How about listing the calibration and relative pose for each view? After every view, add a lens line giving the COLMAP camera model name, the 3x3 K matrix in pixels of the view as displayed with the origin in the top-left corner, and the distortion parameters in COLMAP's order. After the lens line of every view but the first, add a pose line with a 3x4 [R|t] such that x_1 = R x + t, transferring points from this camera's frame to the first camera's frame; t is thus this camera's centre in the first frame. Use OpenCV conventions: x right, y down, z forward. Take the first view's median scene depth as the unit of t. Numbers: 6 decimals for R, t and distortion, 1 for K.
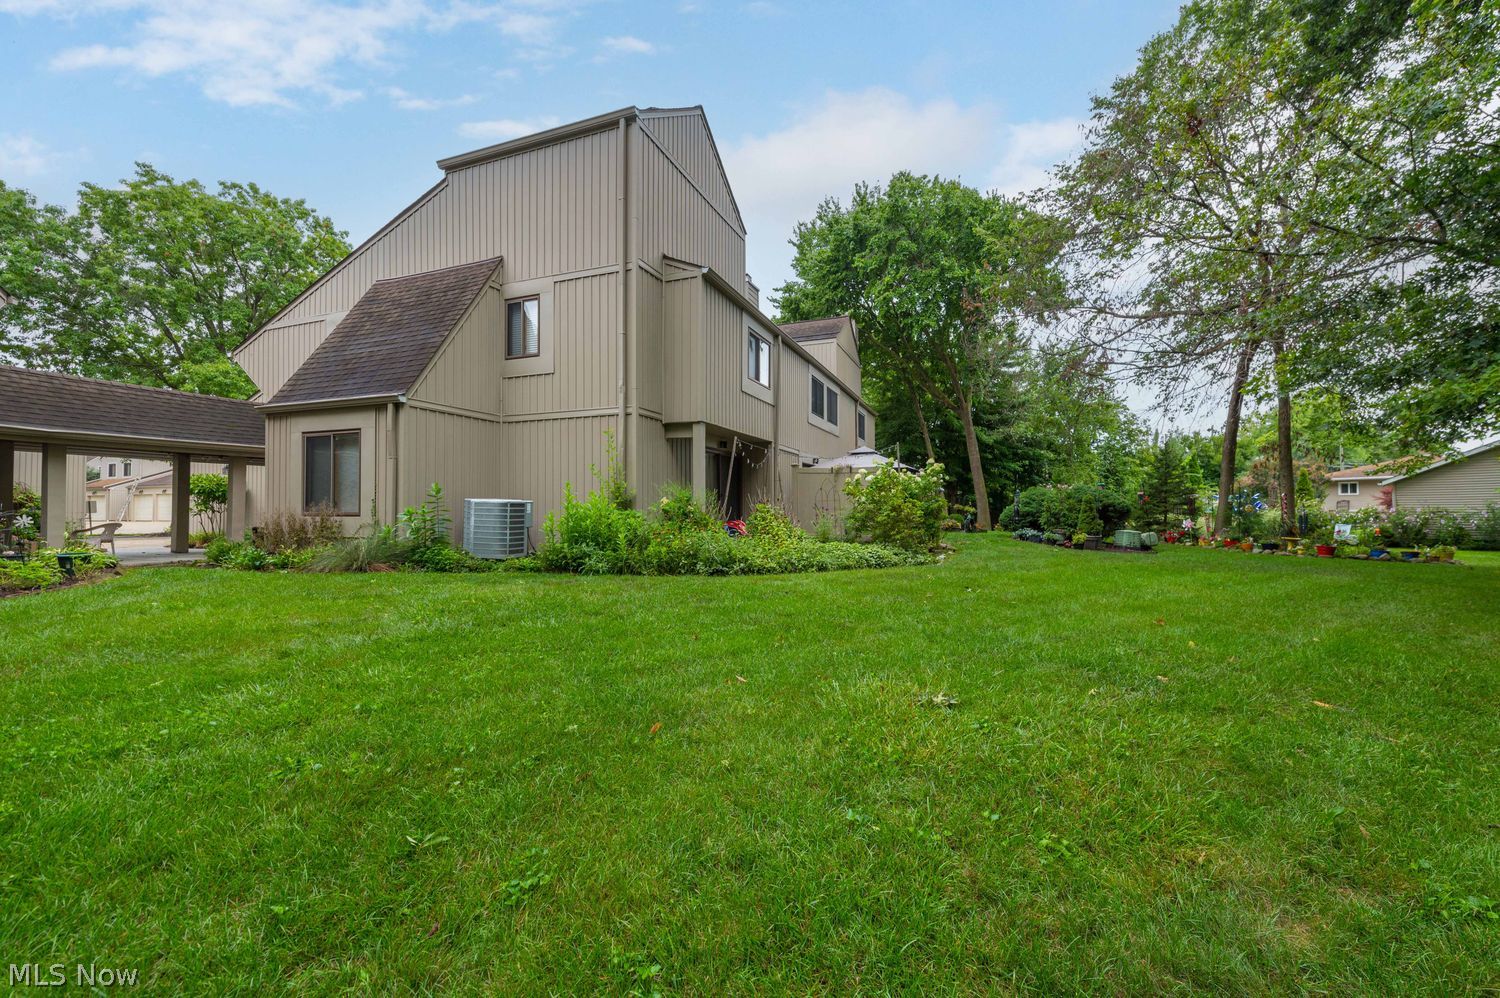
lens RADIAL K [[597.3, 0, 758.0], [0, 597.3, 498.1], [0, 0, 1]] dist [0.017174, -0.006395]
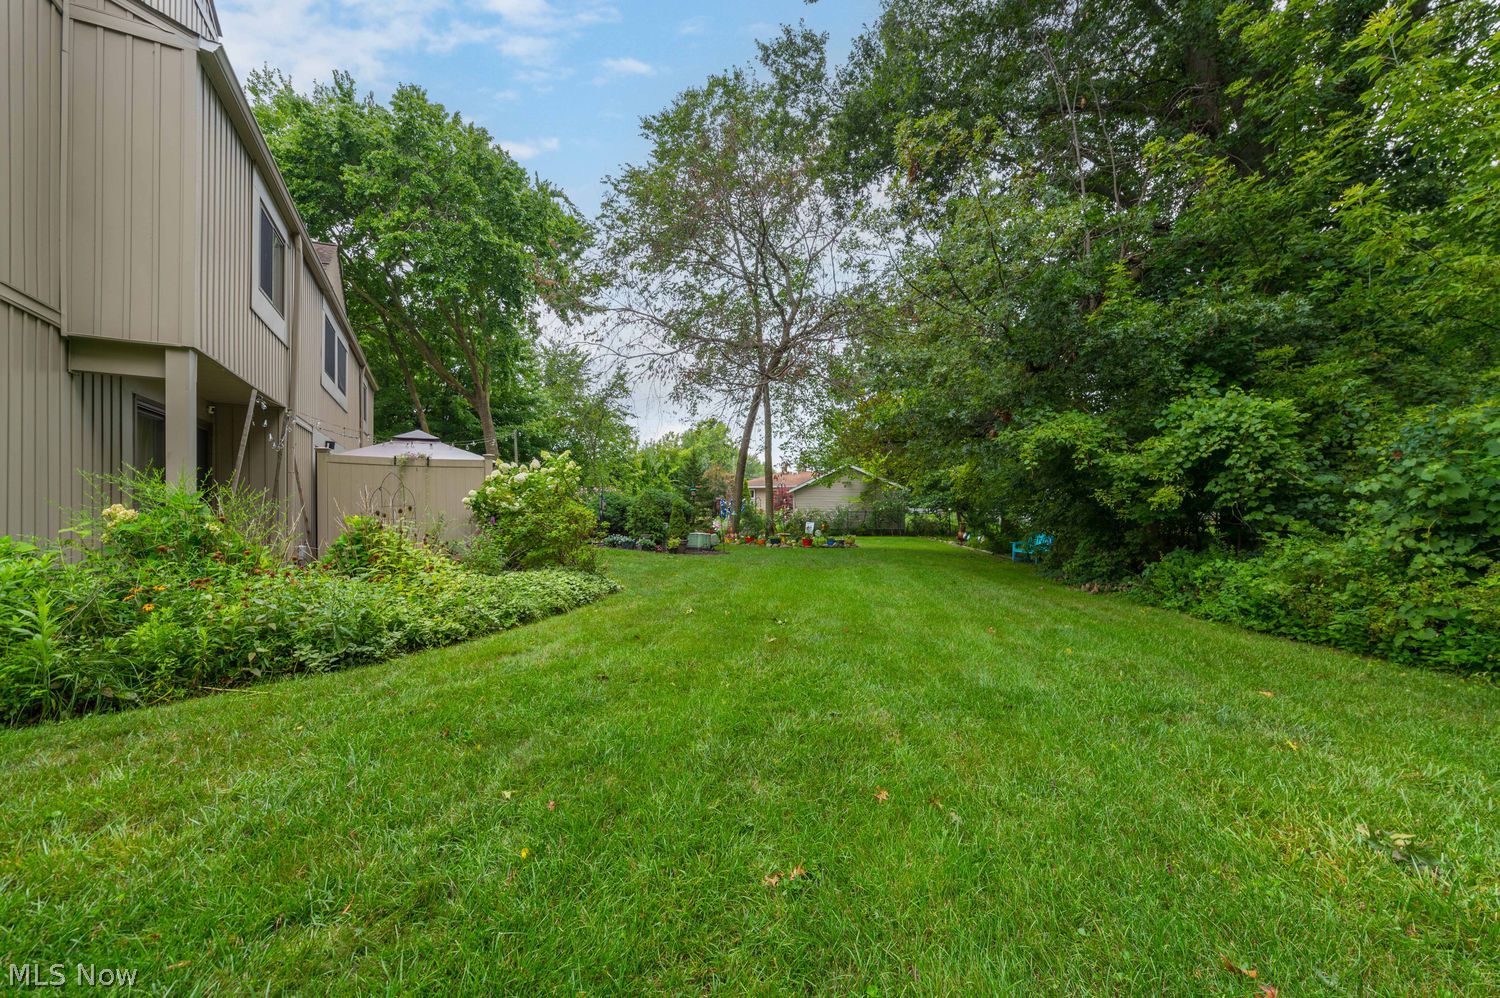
lens RADIAL K [[592.6, 0, 773.9], [0, 592.6, 500.5], [0, 0, 1]] dist [0.019613, -0.005974]
pose [[0.628472, 0.007185, 0.777799, -0.104302], [-0.012716, 0.999919, 0.001037, -0.005847], [-0.777728, -0.010542, 0.628512, 0.184367]]
